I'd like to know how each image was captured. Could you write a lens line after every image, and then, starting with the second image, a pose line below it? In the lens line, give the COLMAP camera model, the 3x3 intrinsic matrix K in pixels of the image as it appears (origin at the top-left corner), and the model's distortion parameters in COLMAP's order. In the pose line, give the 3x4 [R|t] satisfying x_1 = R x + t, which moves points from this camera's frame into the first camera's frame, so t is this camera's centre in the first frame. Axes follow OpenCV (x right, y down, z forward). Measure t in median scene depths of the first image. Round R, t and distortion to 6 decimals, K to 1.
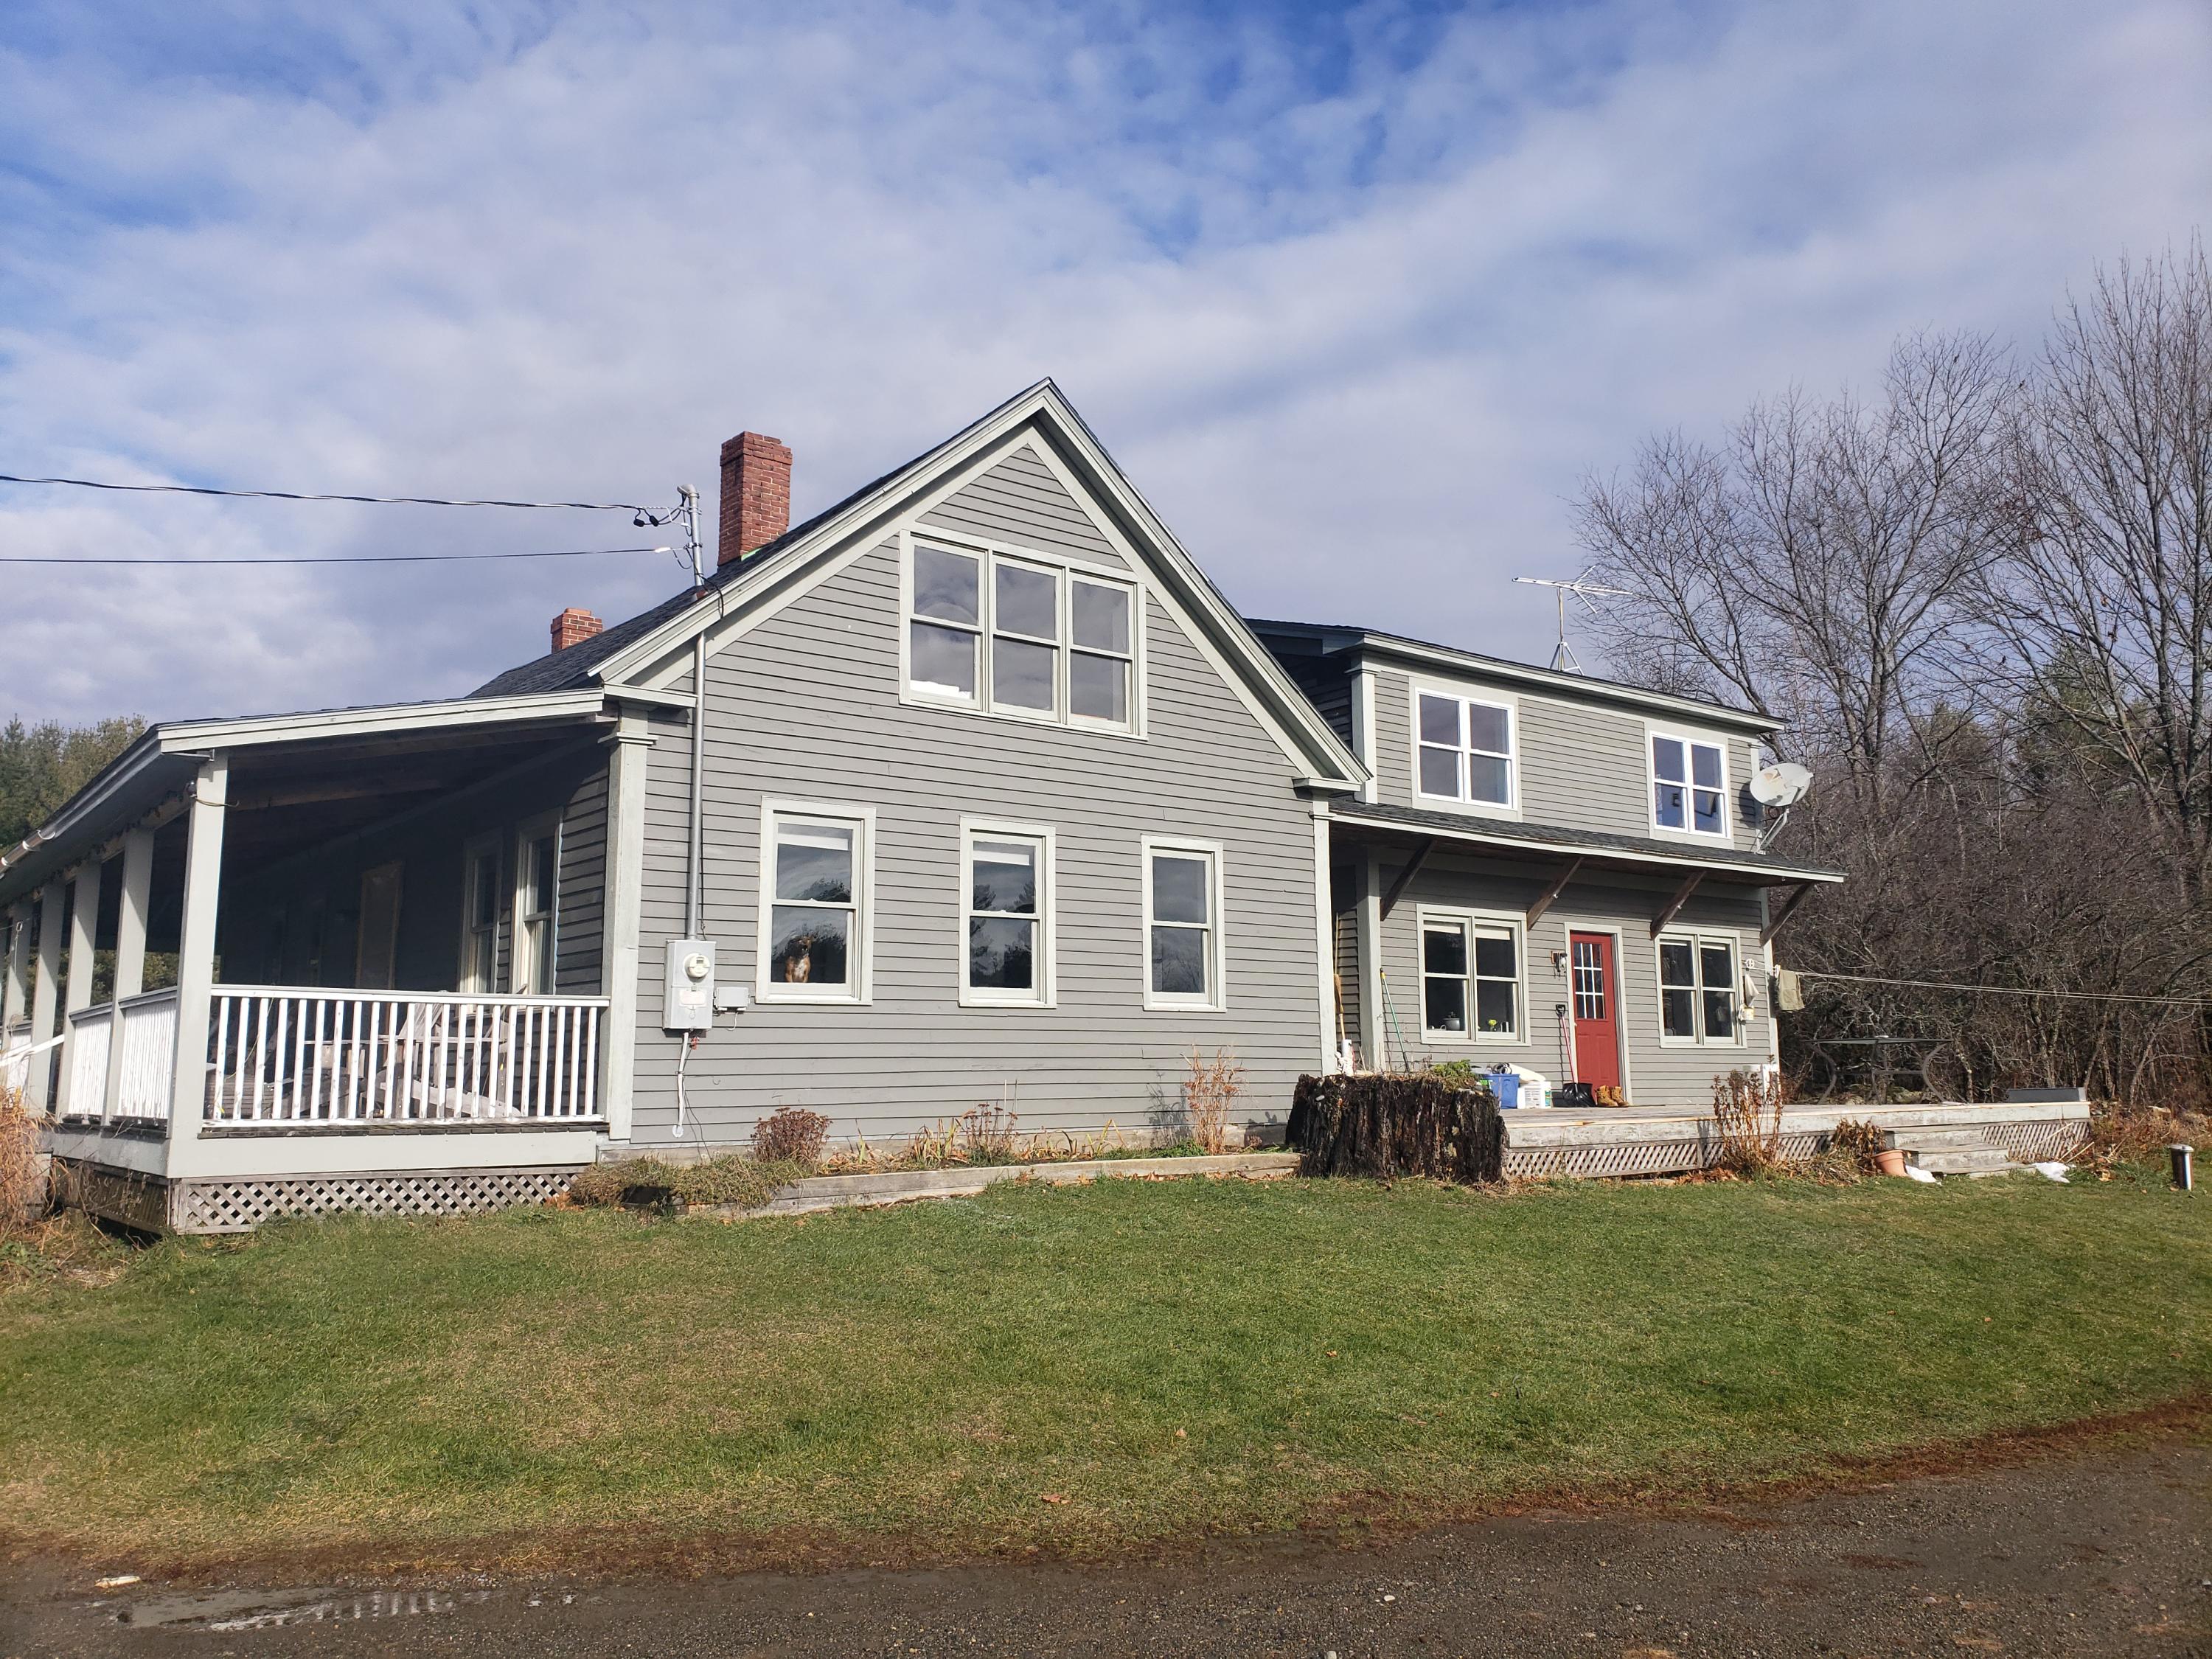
lens RADIAL K [[1722.3, 0, 1132.3], [0, 1722.3, 772.6], [0, 0, 1]] dist [0.056895, -0.065073]
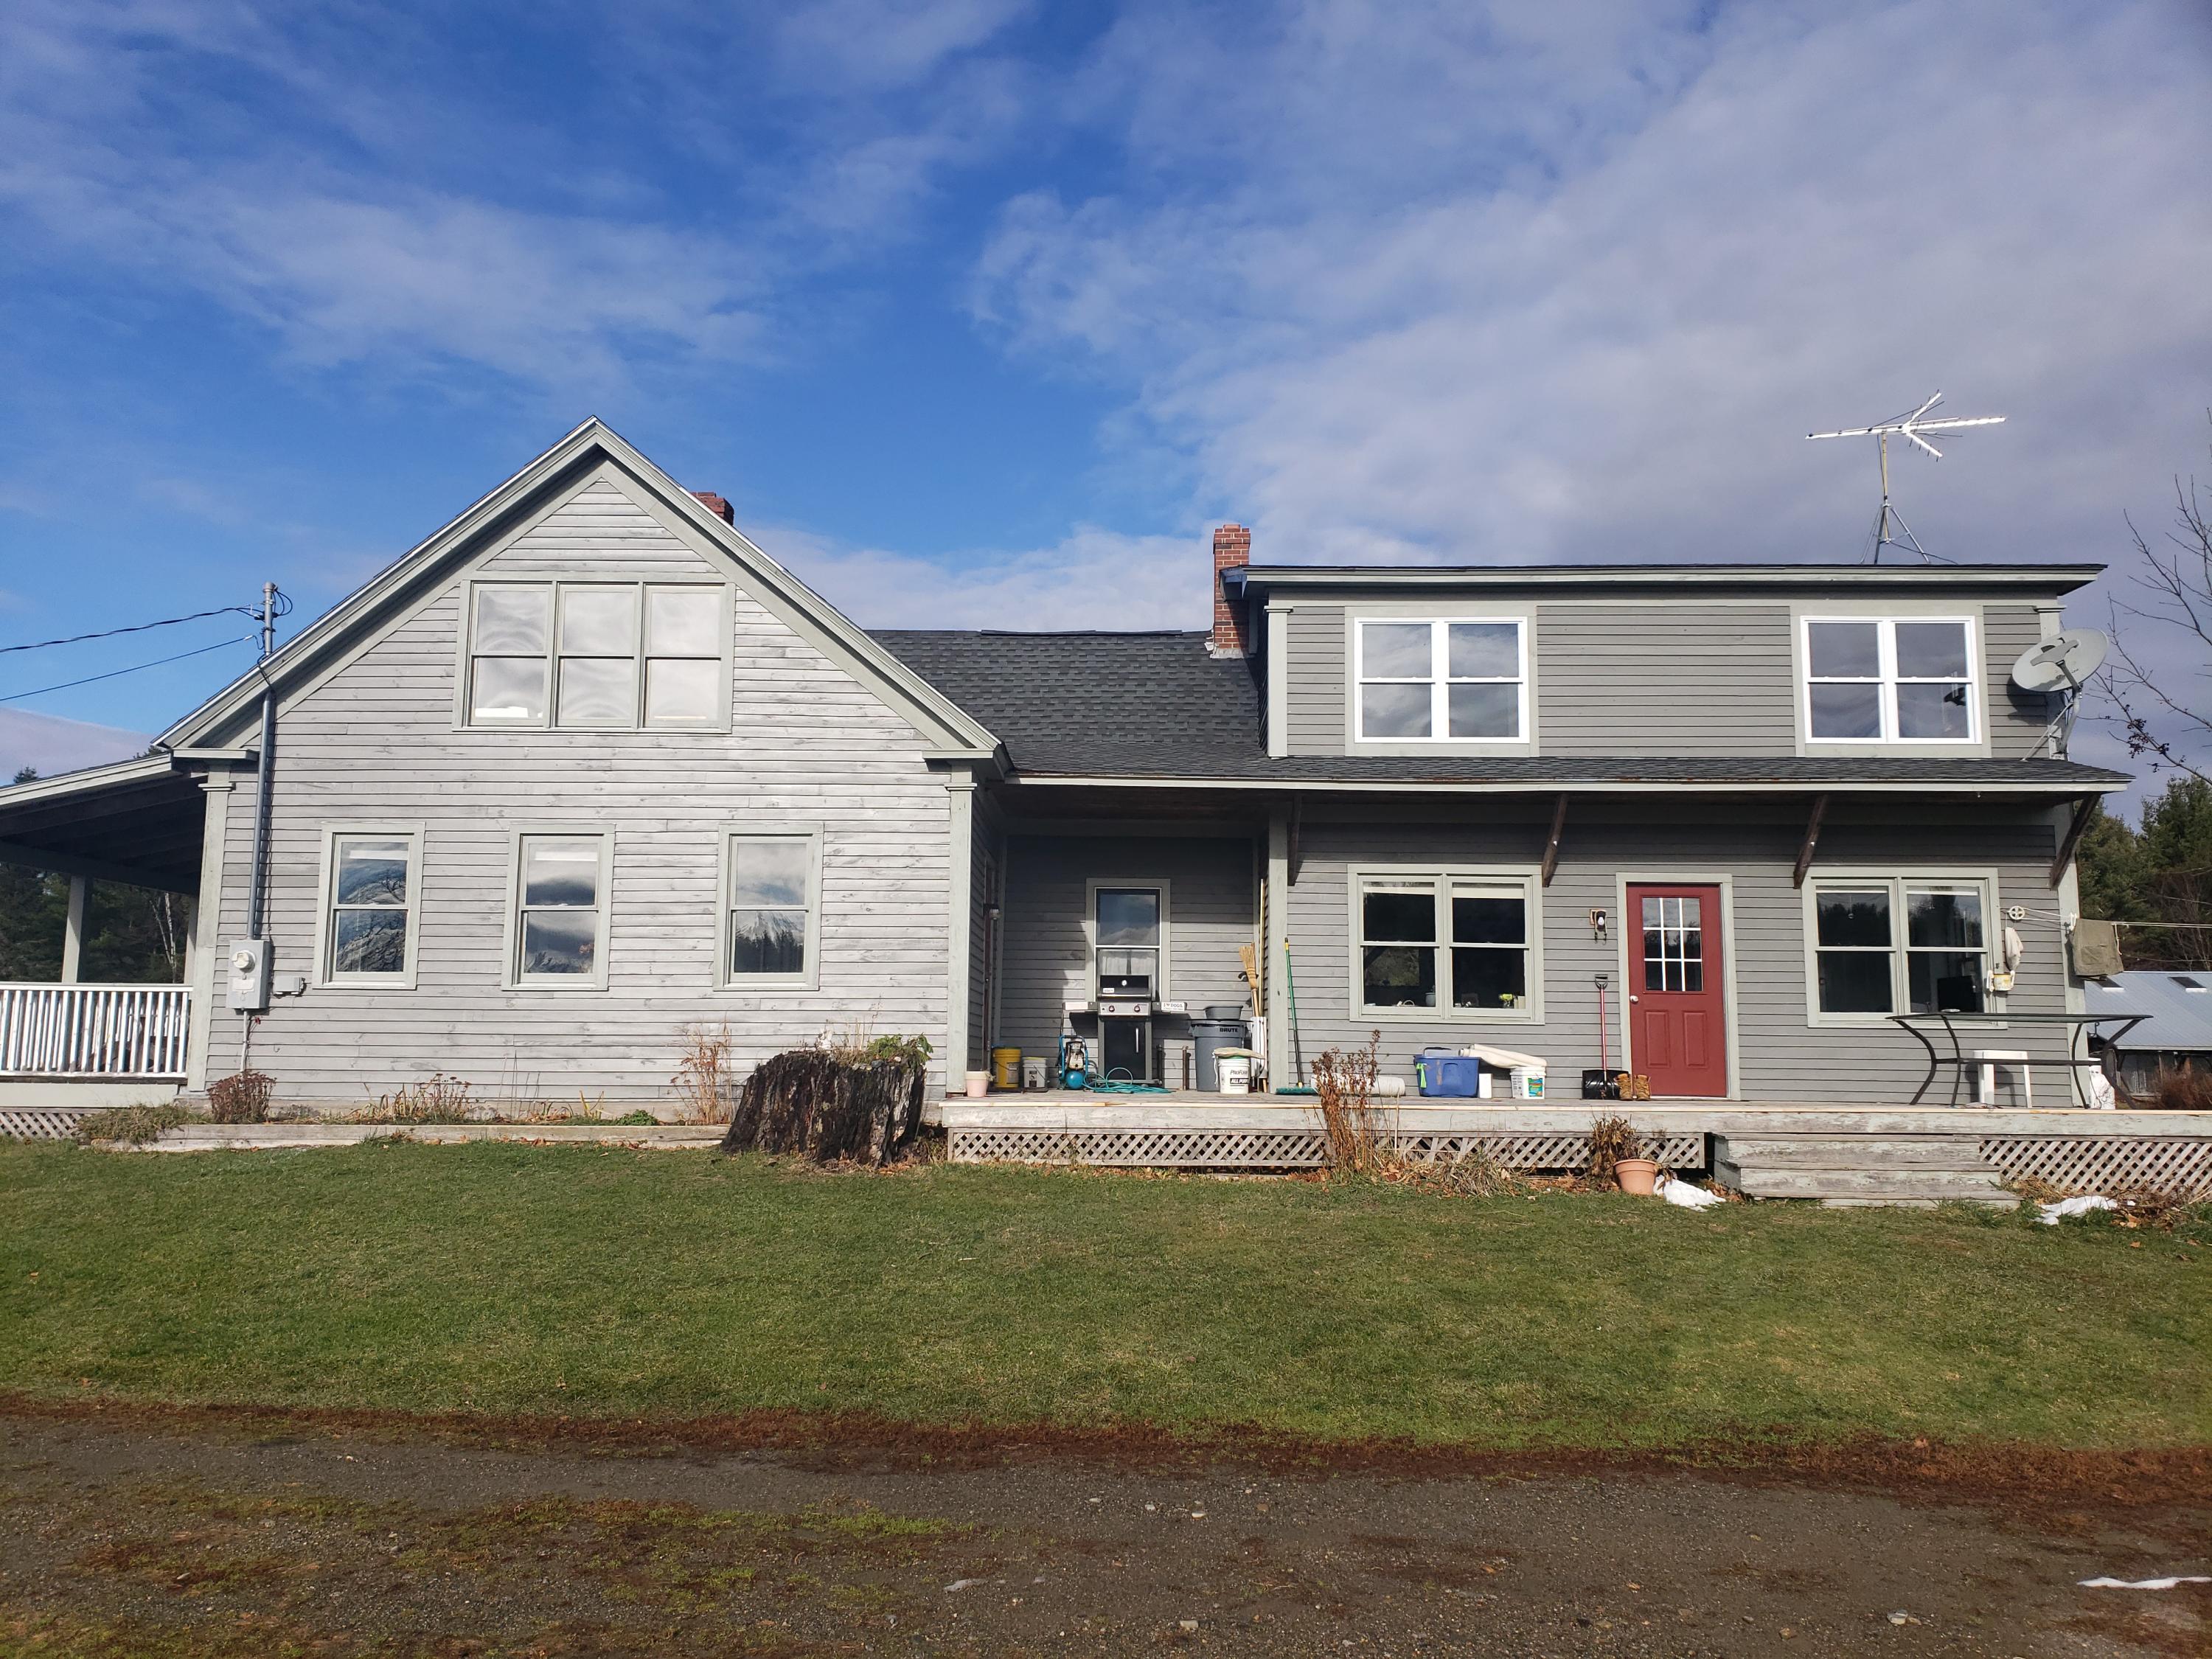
lens RADIAL K [[1722.3, 0, 1211.4], [0, 1722.3, 755.3], [0, 0, 1]] dist [0.056895, -0.065073]
pose [[0.762289, -0.104357, -0.638769, 0.645020], [0.098137, 0.994141, -0.045300, 0.051132], [0.639754, -0.028155, 0.768064, 0.265437]]
